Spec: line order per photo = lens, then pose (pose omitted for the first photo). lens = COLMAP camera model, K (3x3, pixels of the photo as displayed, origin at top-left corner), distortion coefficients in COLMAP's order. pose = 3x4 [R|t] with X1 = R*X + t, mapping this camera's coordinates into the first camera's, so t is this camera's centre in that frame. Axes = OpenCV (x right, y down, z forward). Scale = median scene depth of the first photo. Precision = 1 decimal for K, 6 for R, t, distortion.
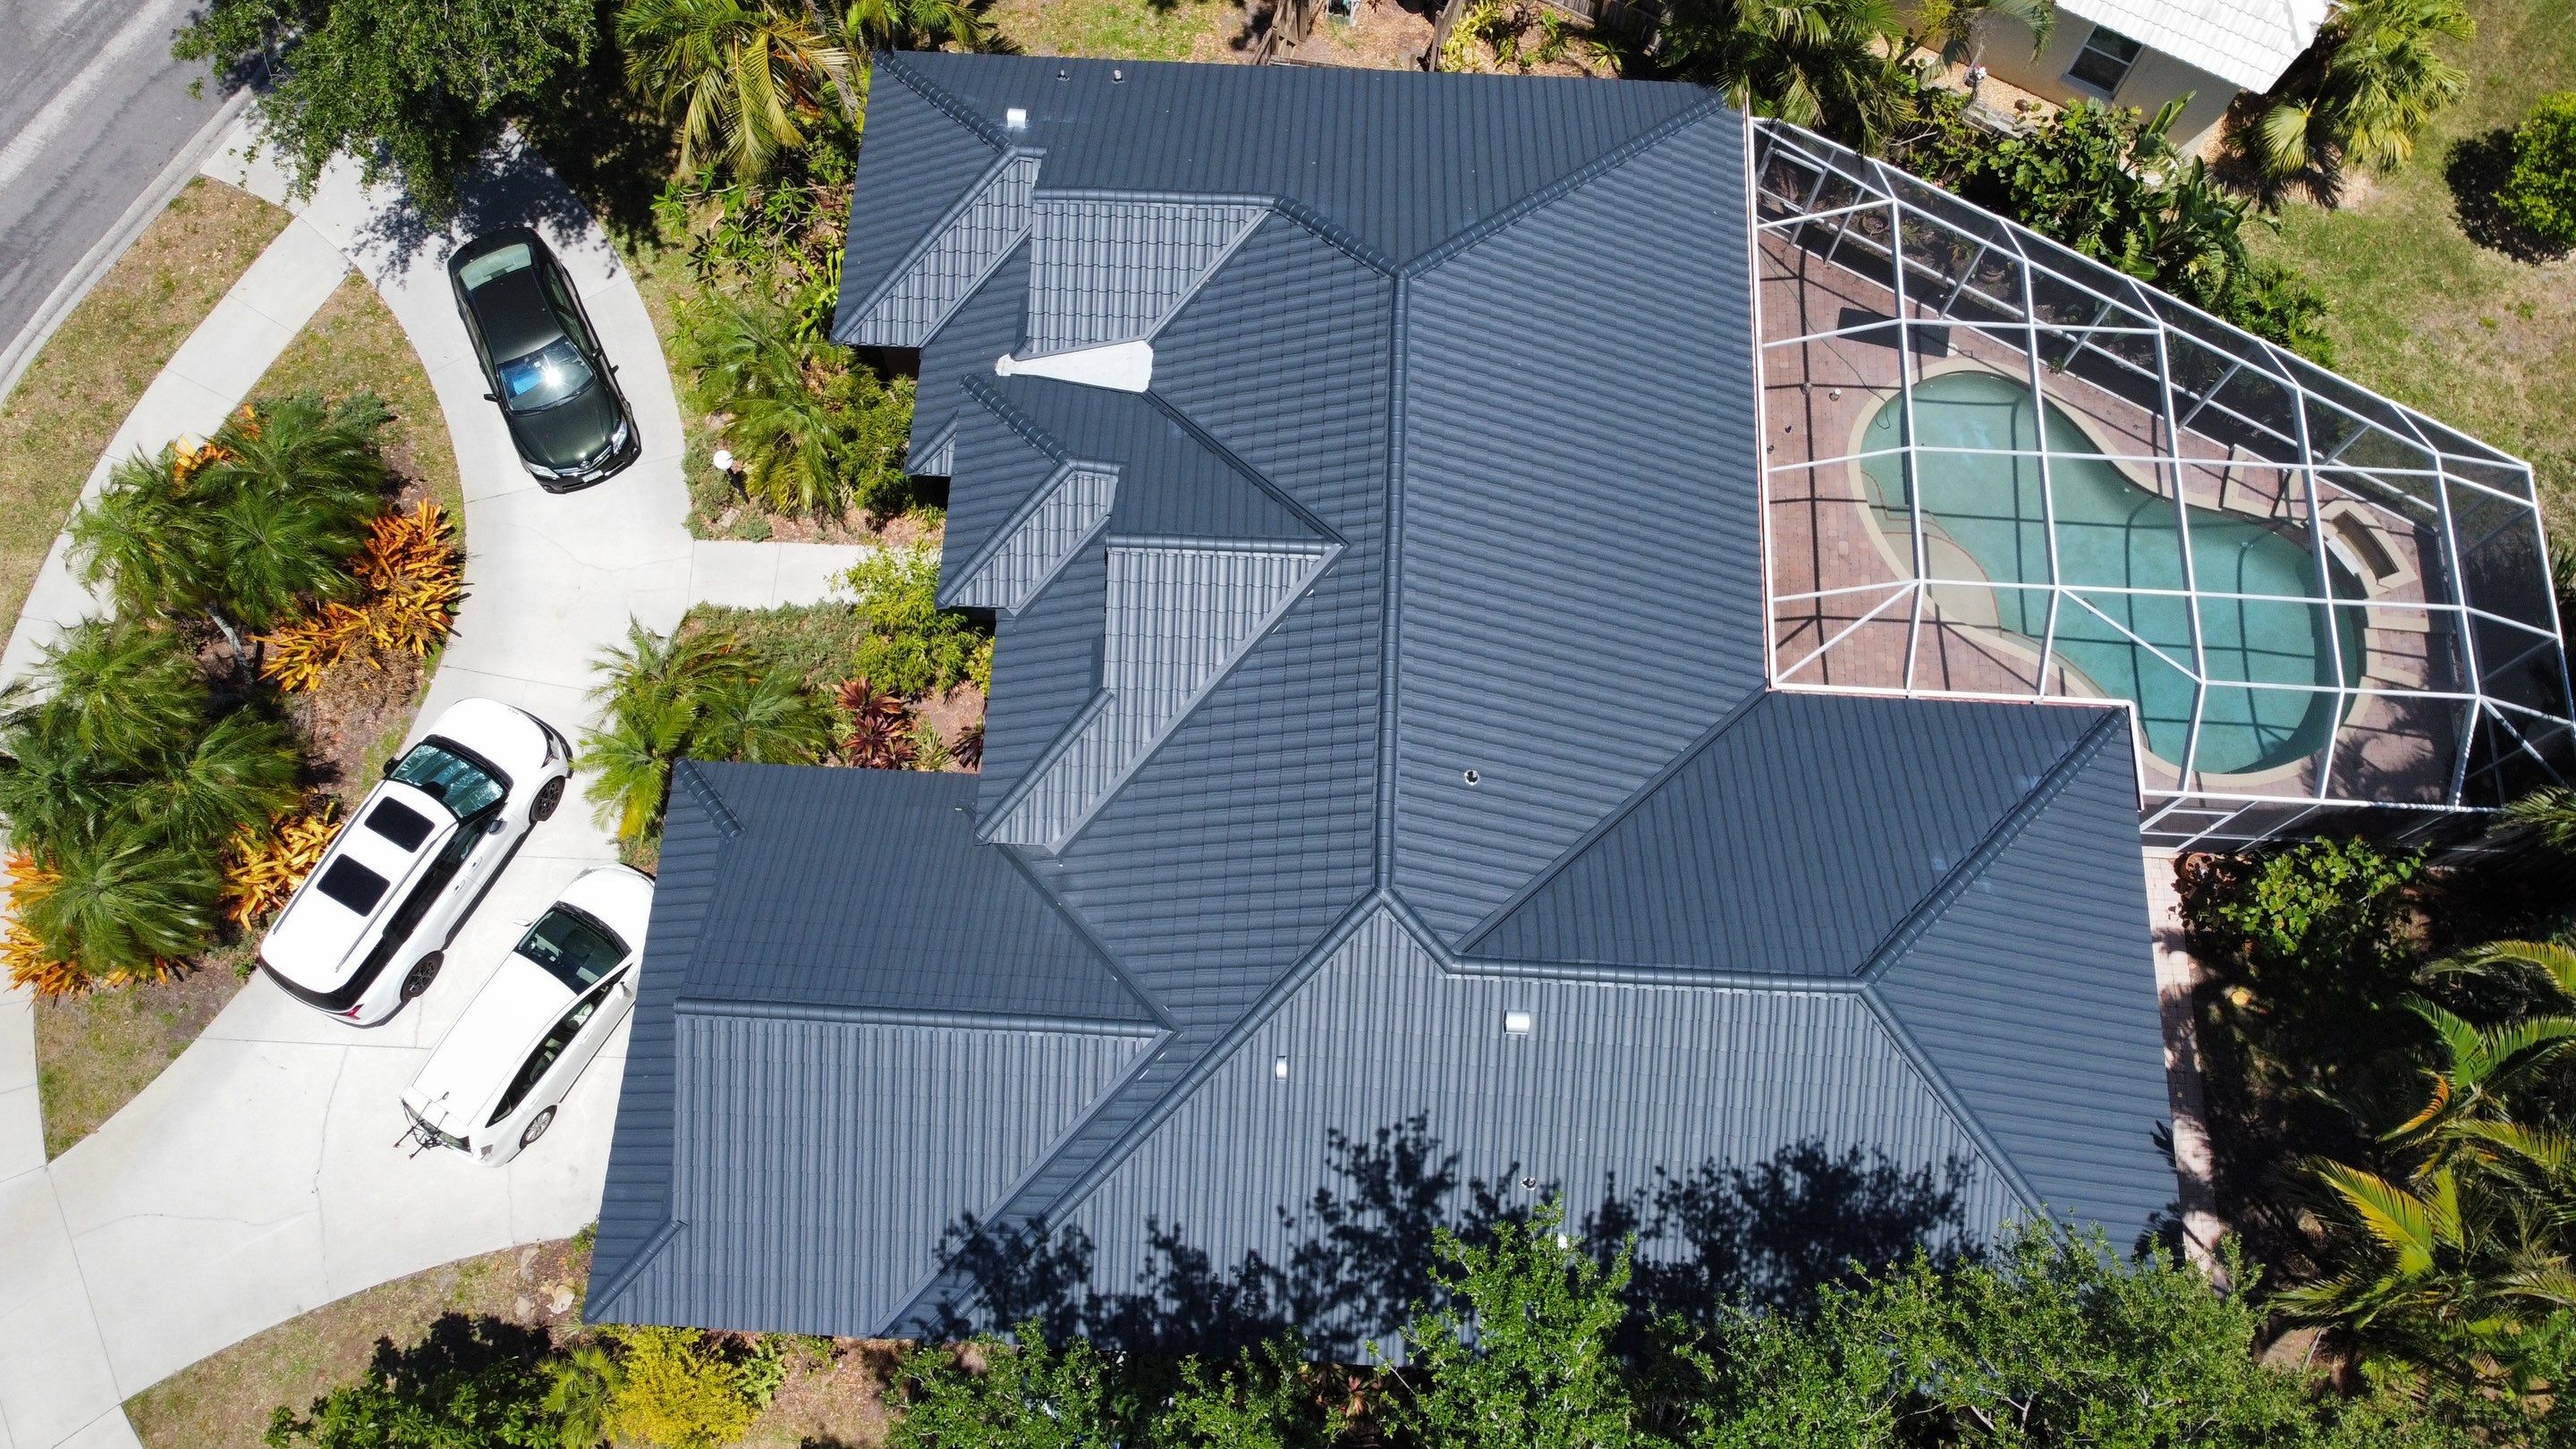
lens RADIAL K [[1930.2, 0, 1255.1], [0, 1930.2, 704.2], [0, 0, 1]] dist [0.007292, -0.012601]
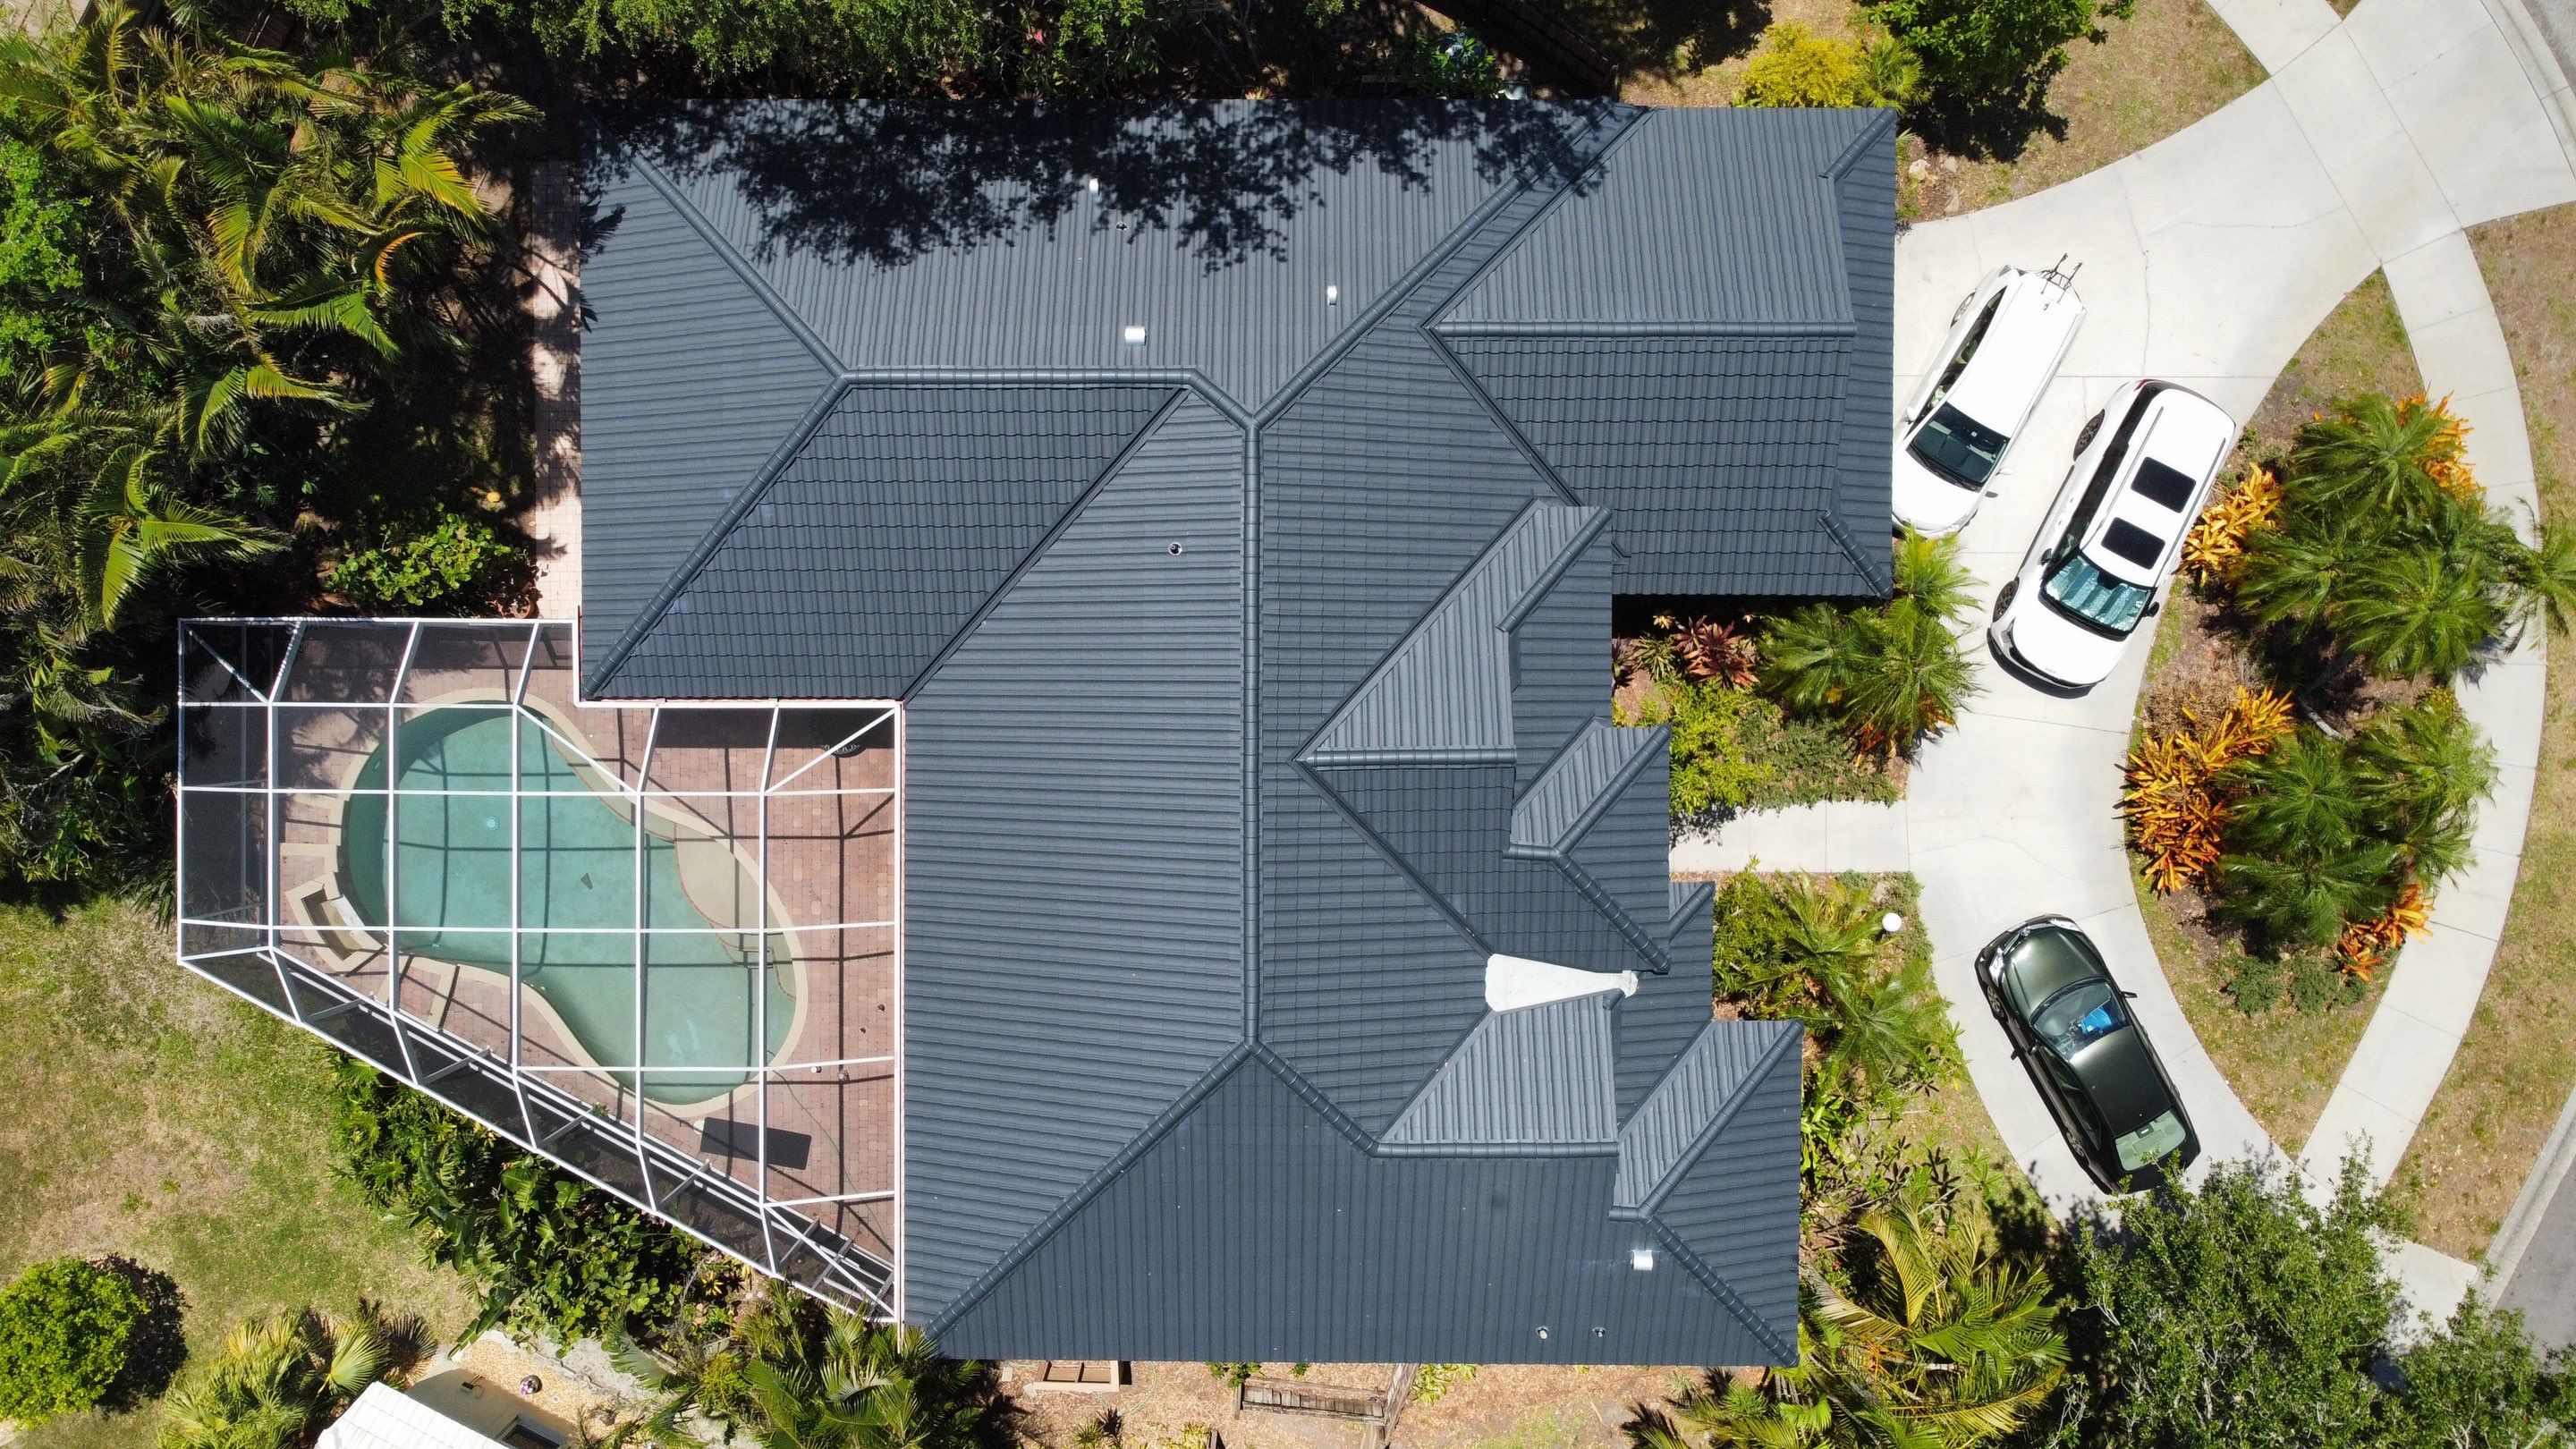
lens RADIAL K [[1932.0, 0, 1263.1], [0, 1932.0, 690.4], [0, 0, 1]] dist [0.005829, -0.015539]
pose [[-0.998617, 0.050125, 0.015860, 0.041511], [-0.042039, -0.942465, 0.331652, -0.368124], [0.031572, 0.330527, 0.943268, -0.032636]]
